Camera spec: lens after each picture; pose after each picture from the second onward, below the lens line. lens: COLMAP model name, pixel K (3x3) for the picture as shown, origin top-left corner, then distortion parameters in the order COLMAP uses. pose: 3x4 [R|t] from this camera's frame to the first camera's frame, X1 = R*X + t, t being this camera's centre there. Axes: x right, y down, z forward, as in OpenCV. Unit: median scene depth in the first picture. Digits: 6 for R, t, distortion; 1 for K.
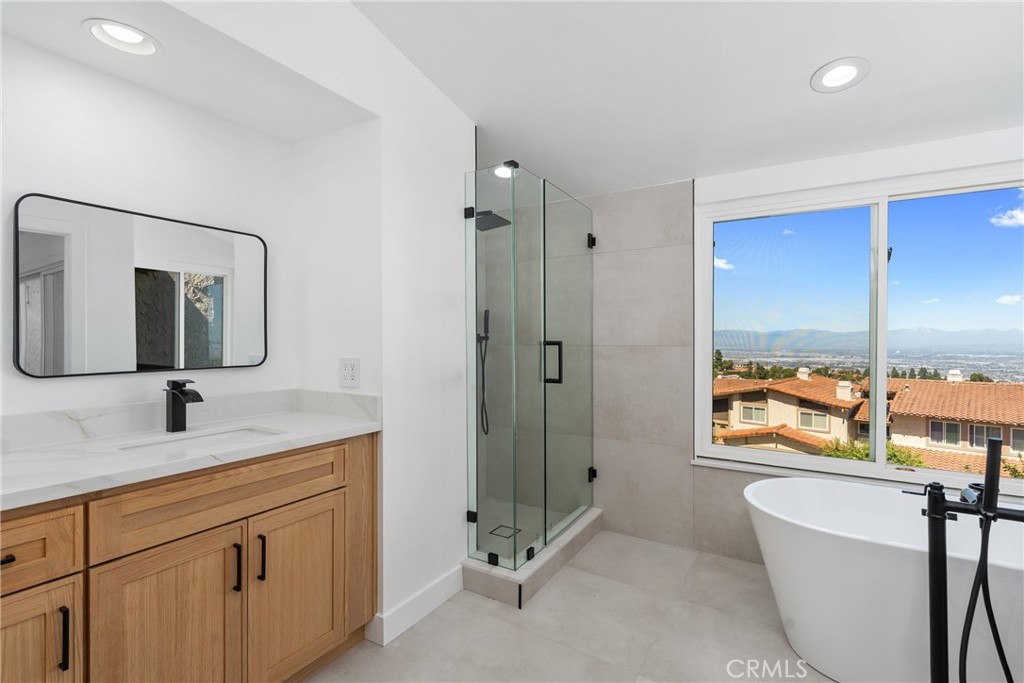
lens RADIAL K [[468.3, 0, 509.6], [0, 468.3, 340.7], [0, 0, 1]] dist [-0.001314, -0.000207]
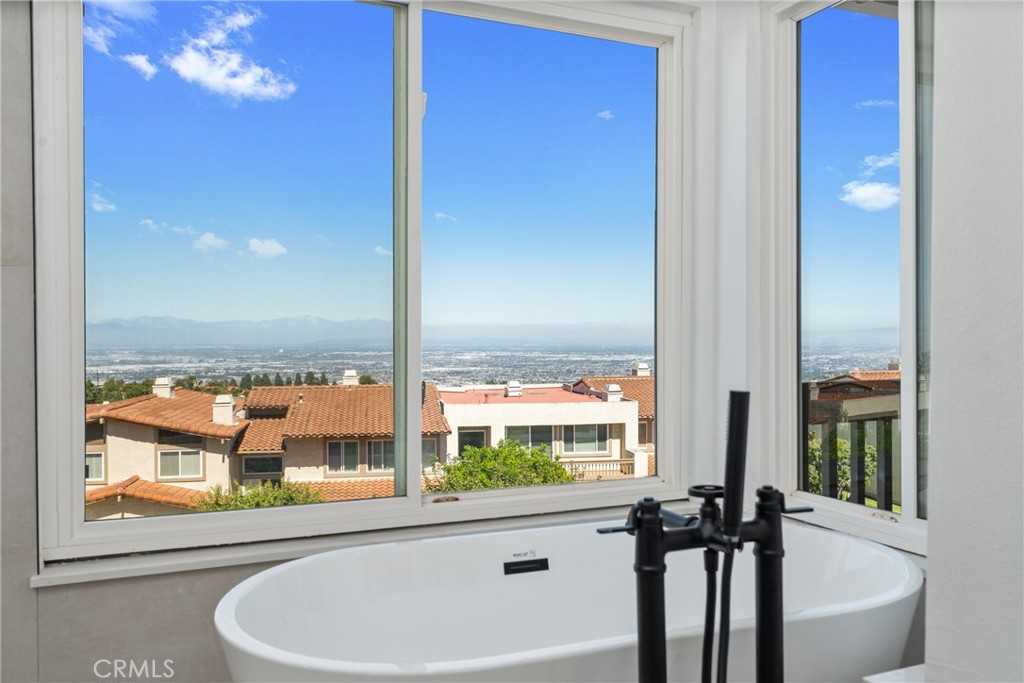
lens RADIAL K [[843.4, 0, 512.5], [0, 843.4, 338.5], [0, 0, 1]] dist [0.001977, 0.002521]
pose [[0.573027, -0.010619, 0.819468, 0.048958], [0.008452, 0.999939, 0.007048, 0.054300], [-0.819493, 0.002888, 0.573082, 0.253753]]
